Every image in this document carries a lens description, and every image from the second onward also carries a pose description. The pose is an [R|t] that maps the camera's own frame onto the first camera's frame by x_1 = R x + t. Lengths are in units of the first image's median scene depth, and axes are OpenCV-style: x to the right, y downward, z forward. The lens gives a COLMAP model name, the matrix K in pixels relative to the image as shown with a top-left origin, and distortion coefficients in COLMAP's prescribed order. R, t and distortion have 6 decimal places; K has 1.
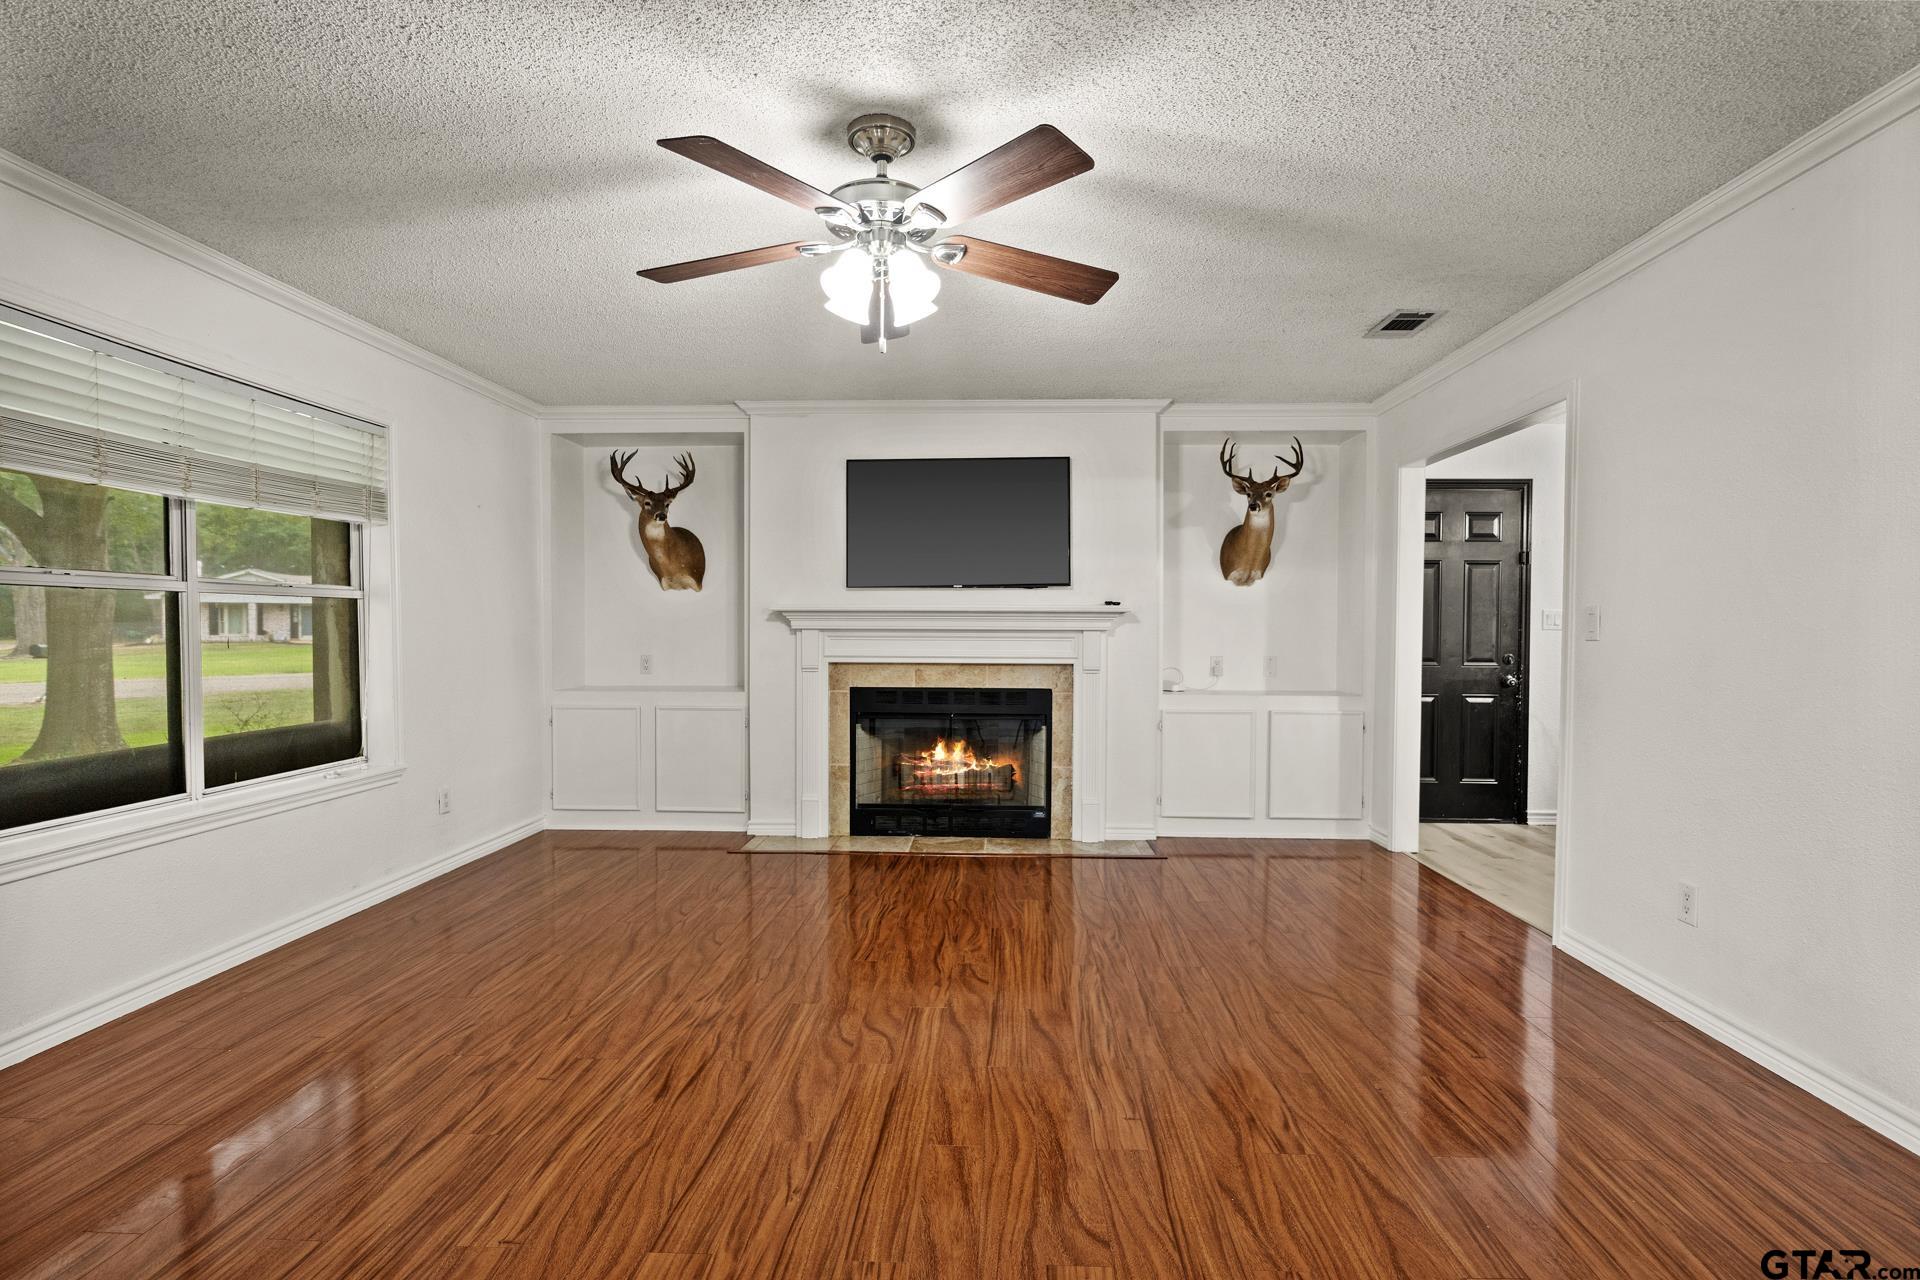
lens RADIAL K [[966.2, 0, 962.5], [0, 966.2, 641.4], [0, 0, 1]] dist [-0.012584, 0.000984]
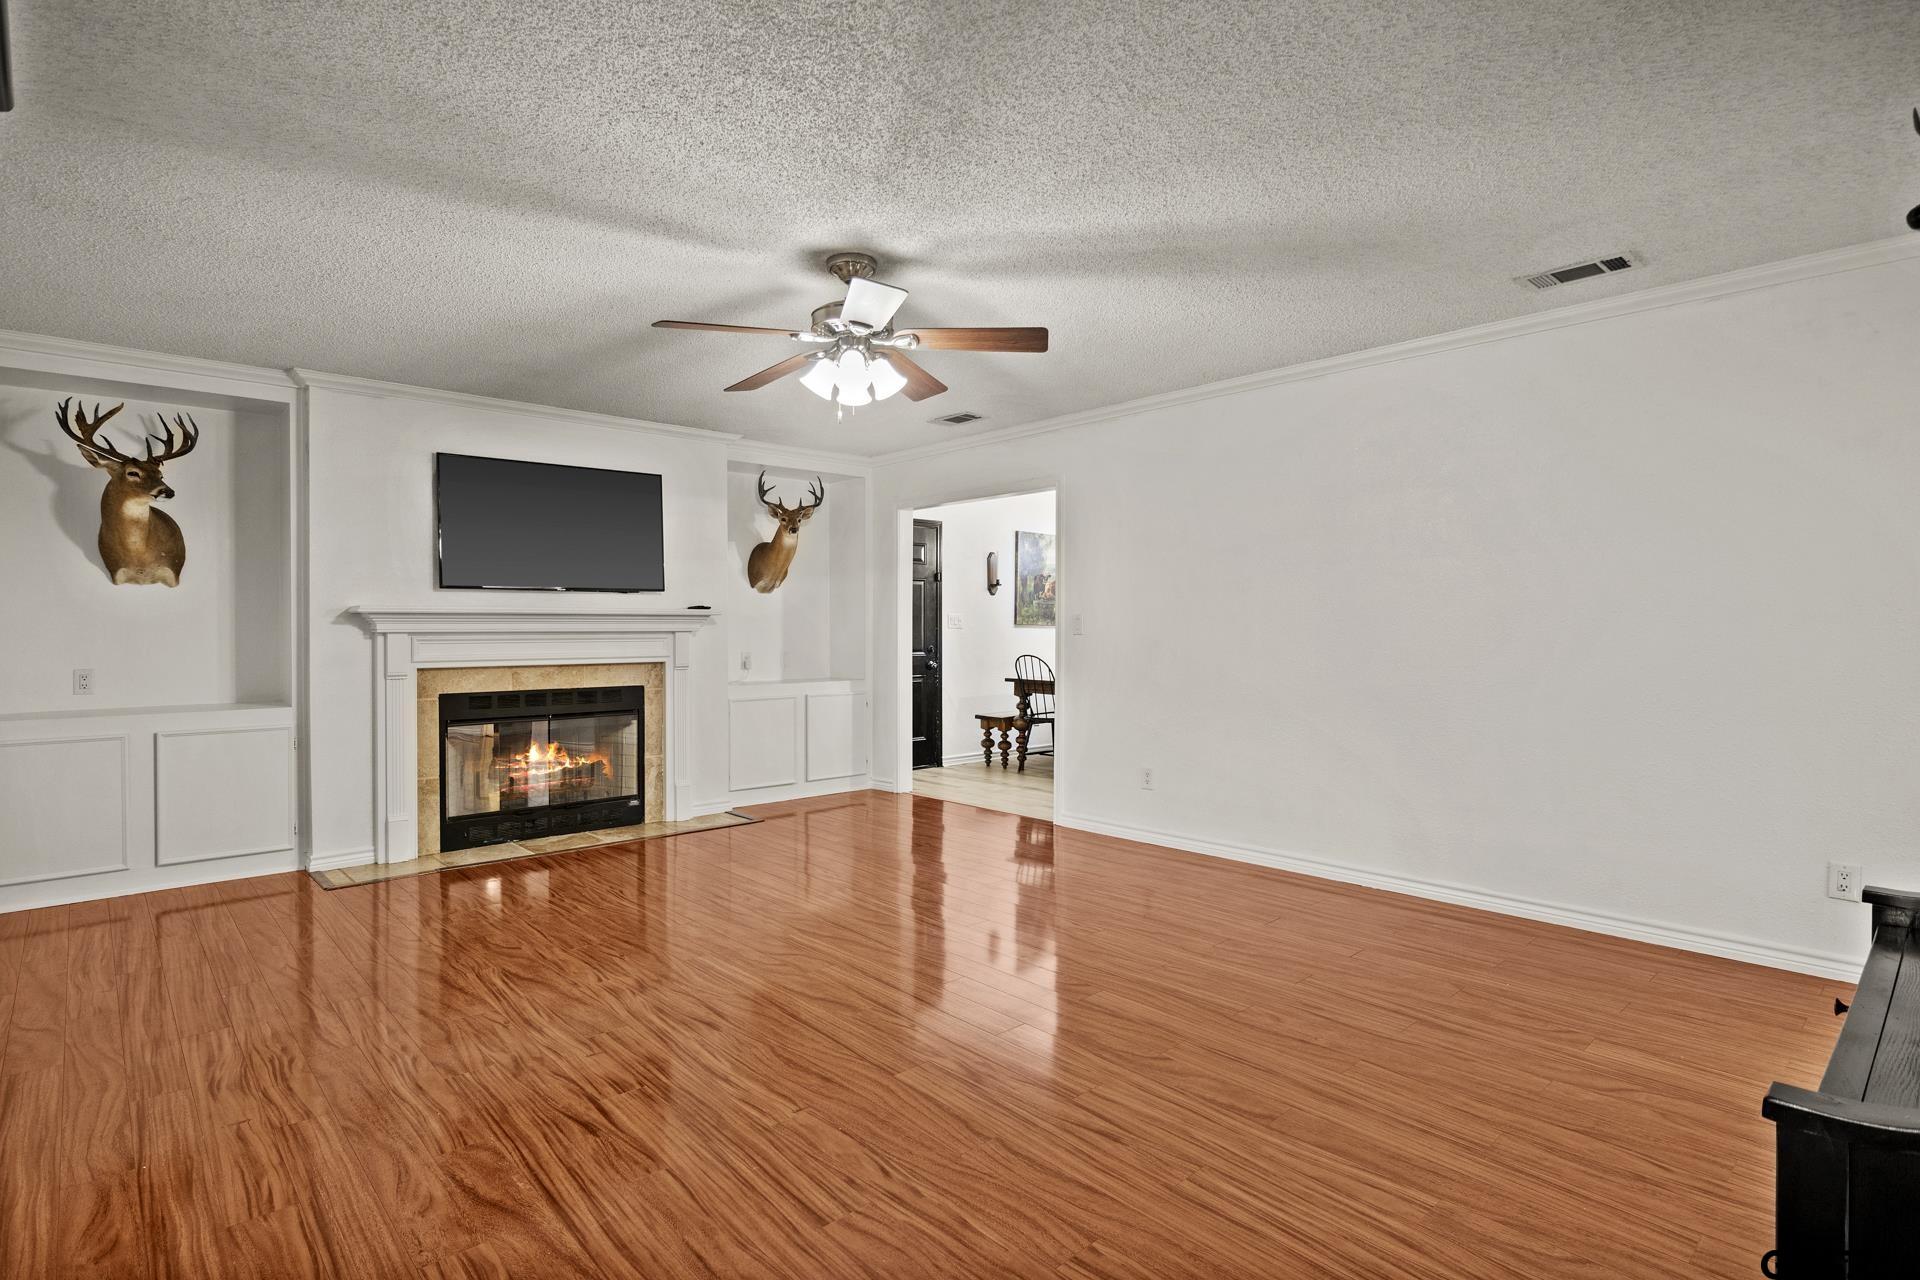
lens RADIAL K [[966.2, 0, 967.0], [0, 966.2, 638.9], [0, 0, 1]] dist [-0.012584, 0.000984]
pose [[0.703394, -0.014454, 0.710653, -0.424482], [0.016303, 0.999858, 0.004199, -0.002276], [-0.710613, 0.008632, 0.703530, -0.024587]]
